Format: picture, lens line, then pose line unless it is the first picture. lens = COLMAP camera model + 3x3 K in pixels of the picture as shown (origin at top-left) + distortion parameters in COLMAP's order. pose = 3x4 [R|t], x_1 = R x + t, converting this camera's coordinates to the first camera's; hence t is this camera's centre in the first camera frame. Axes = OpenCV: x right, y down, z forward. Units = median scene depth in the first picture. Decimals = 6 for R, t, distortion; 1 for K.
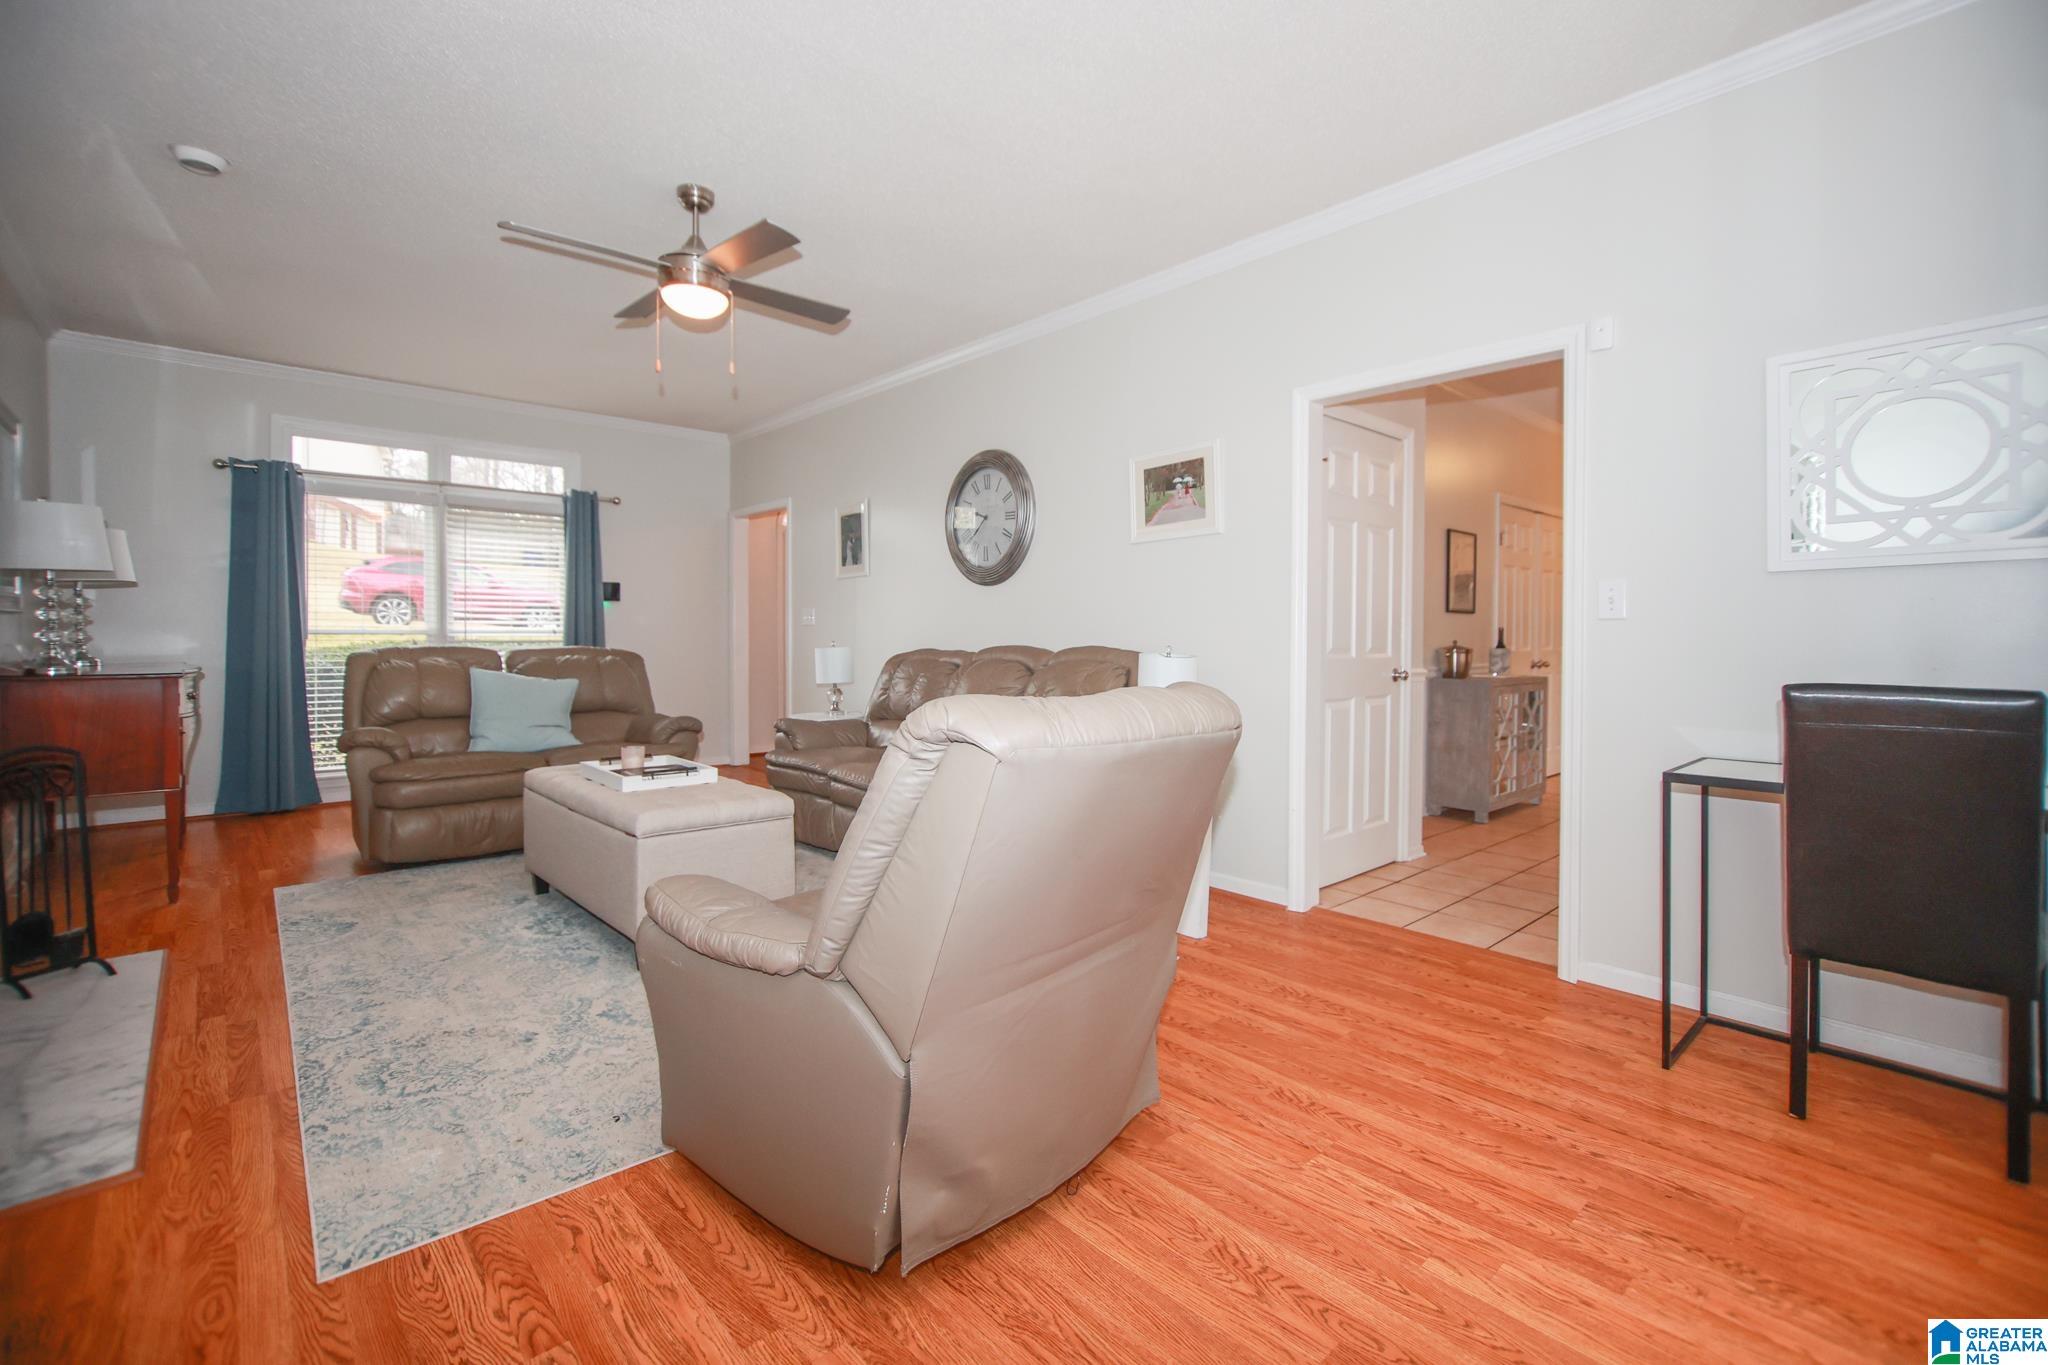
lens RADIAL K [[907.9, 0, 1014.4], [0, 907.9, 656.5], [0, 0, 1]] dist [0.001437, 0.000580]
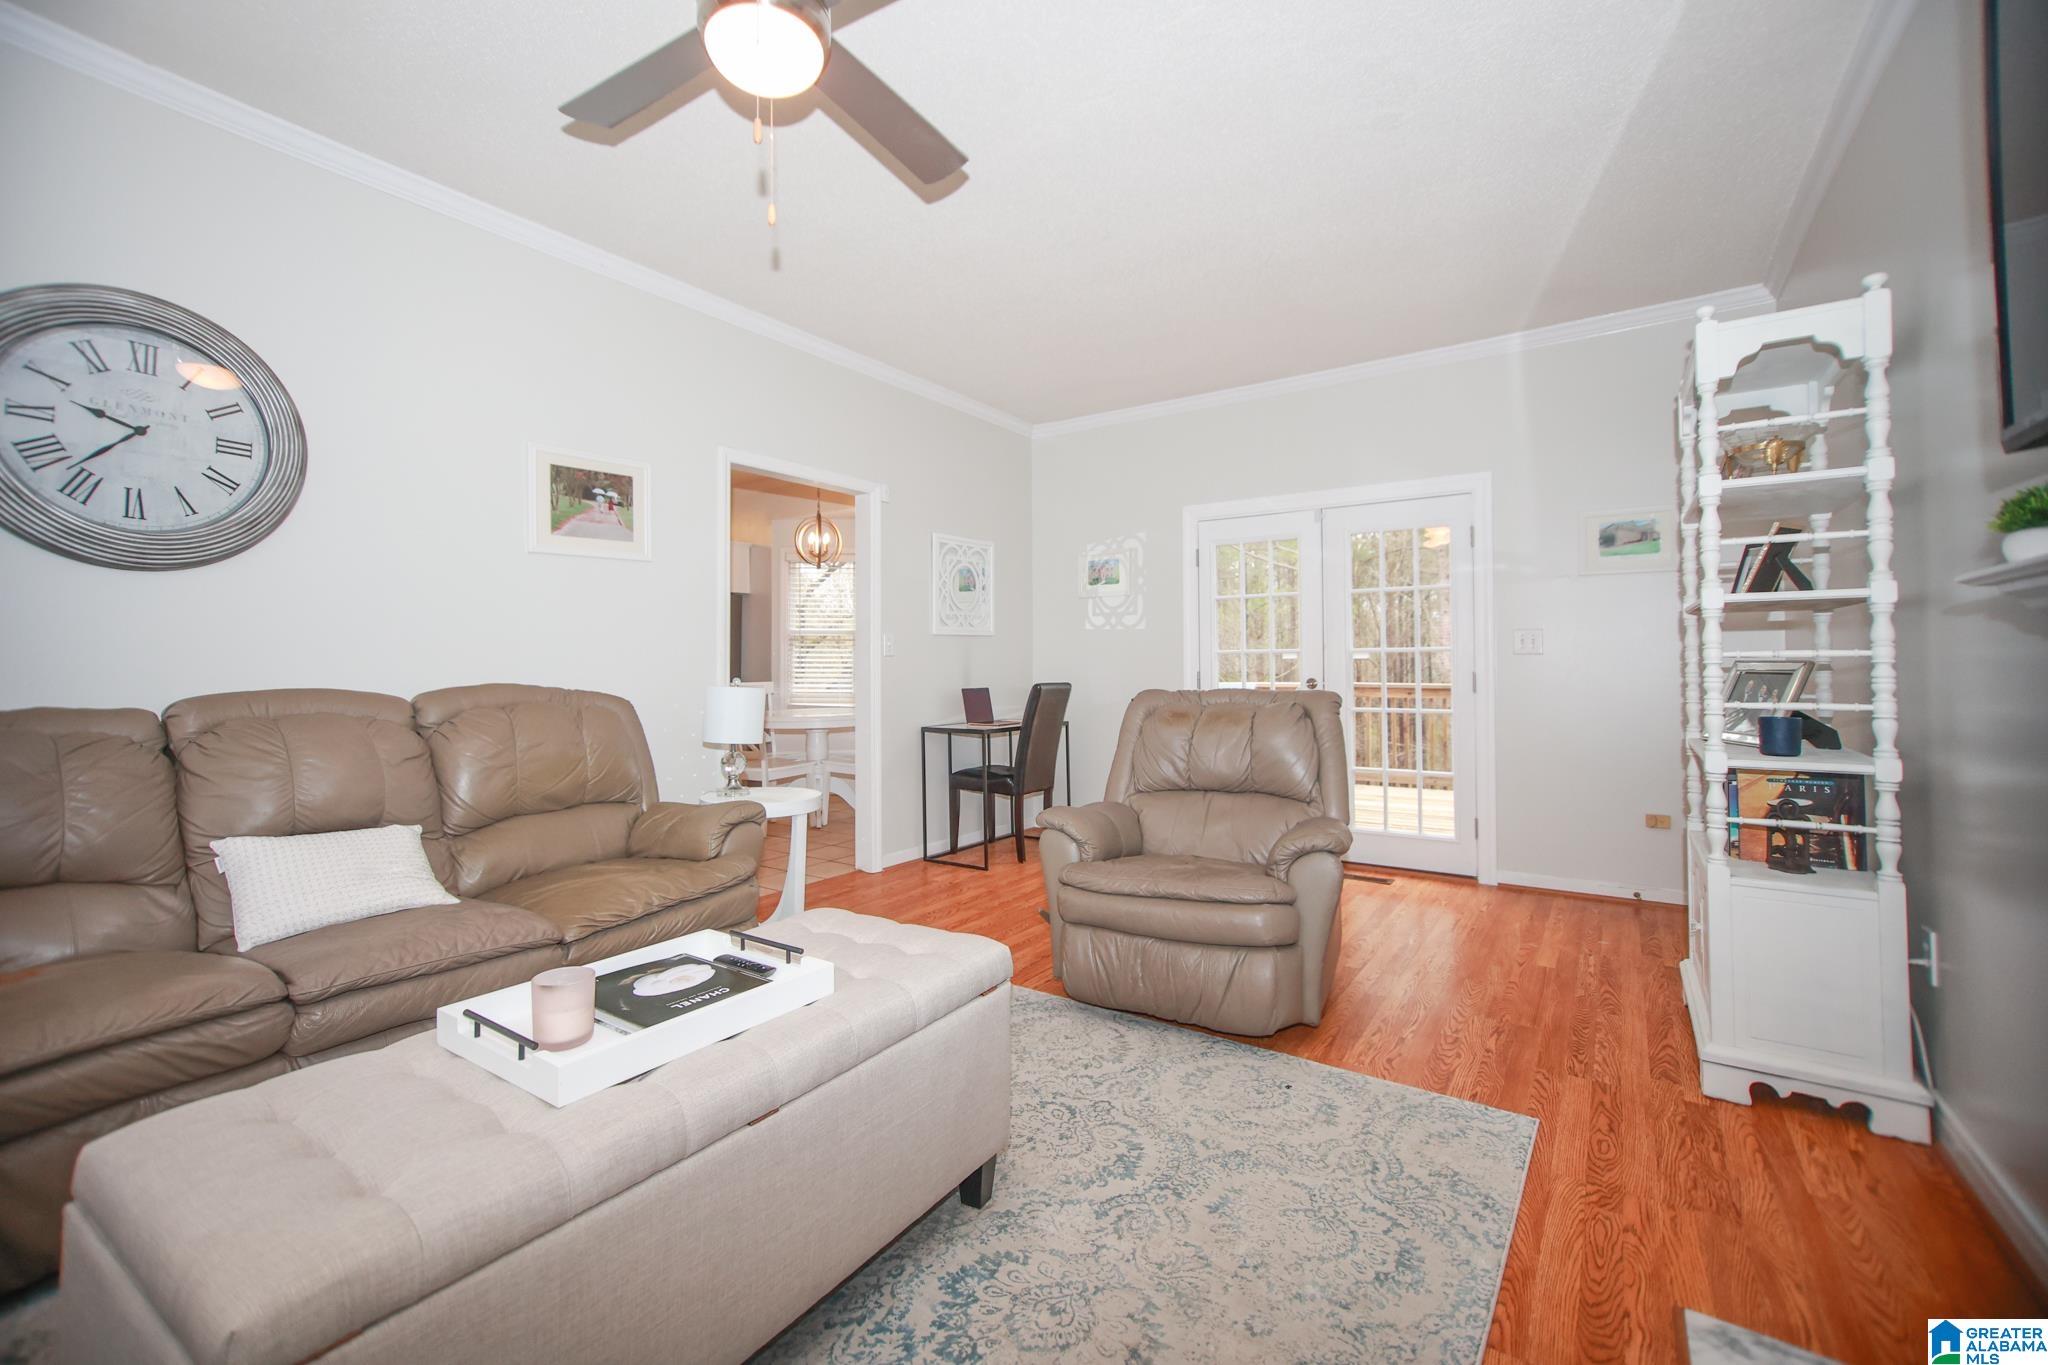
lens RADIAL K [[885.0, 0, 1019.8], [0, 885.0, 654.4], [0, 0, 1]] dist [-0.000508, -0.000067]
pose [[-0.251412, 0.009071, 0.967838, -0.767246], [0.031049, 0.999517, -0.001303, -0.023956], [-0.967382, 0.029723, -0.251573, 0.849404]]
